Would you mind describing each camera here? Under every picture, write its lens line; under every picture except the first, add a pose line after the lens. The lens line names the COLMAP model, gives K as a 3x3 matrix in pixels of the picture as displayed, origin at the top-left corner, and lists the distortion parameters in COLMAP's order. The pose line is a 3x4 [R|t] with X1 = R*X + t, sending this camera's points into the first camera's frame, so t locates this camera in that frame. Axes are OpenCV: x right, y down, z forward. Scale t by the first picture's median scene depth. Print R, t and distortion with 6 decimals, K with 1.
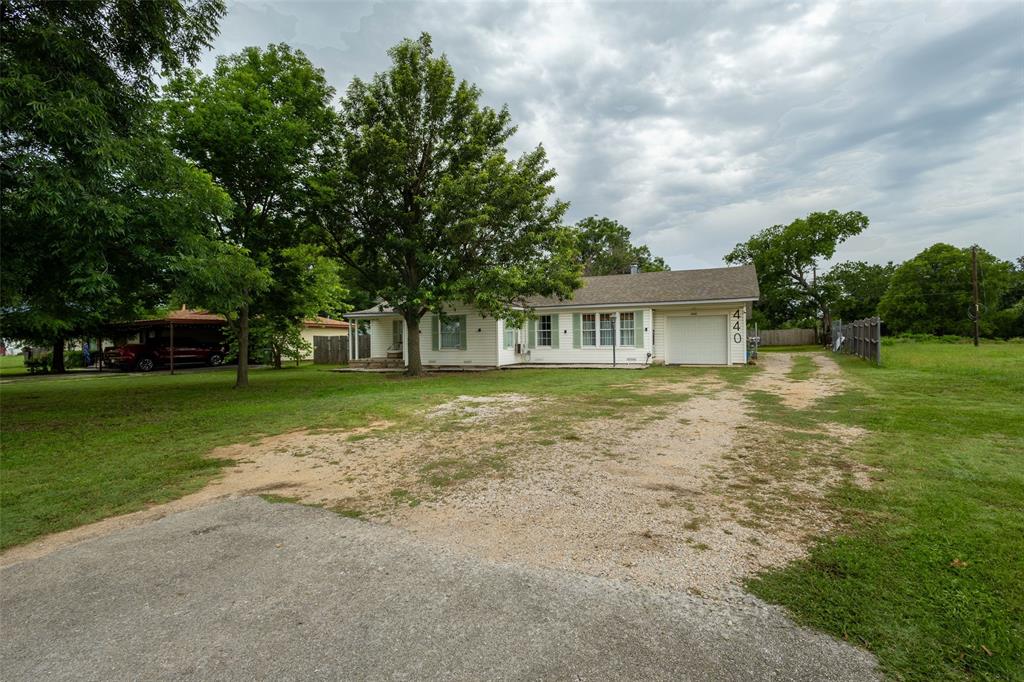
lens RADIAL K [[479.6, 0, 512.2], [0, 479.6, 341.8], [0, 0, 1]] dist [0.010670, -0.002746]
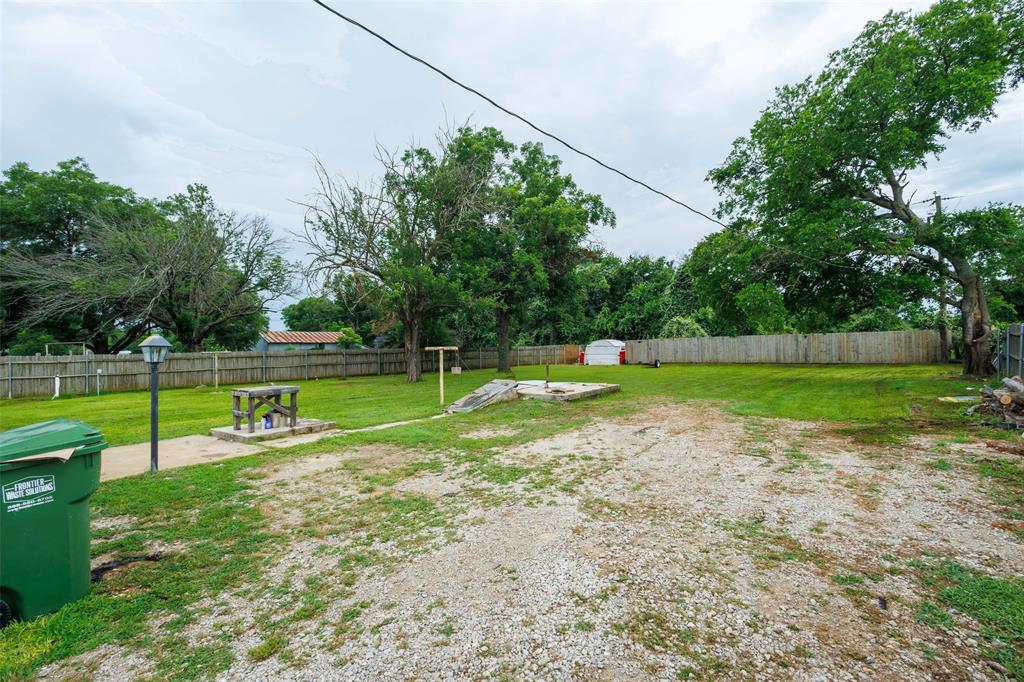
lens RADIAL K [[479.6, 0, 511.7], [0, 479.6, 341.9], [0, 0, 1]] dist [0.010670, -0.002746]
pose [[0.985418, -0.002557, -0.170131, 0.354125], [0.002719, 0.999996, 0.000717, -0.019978], [0.170128, -0.001169, 0.985421, 0.554783]]
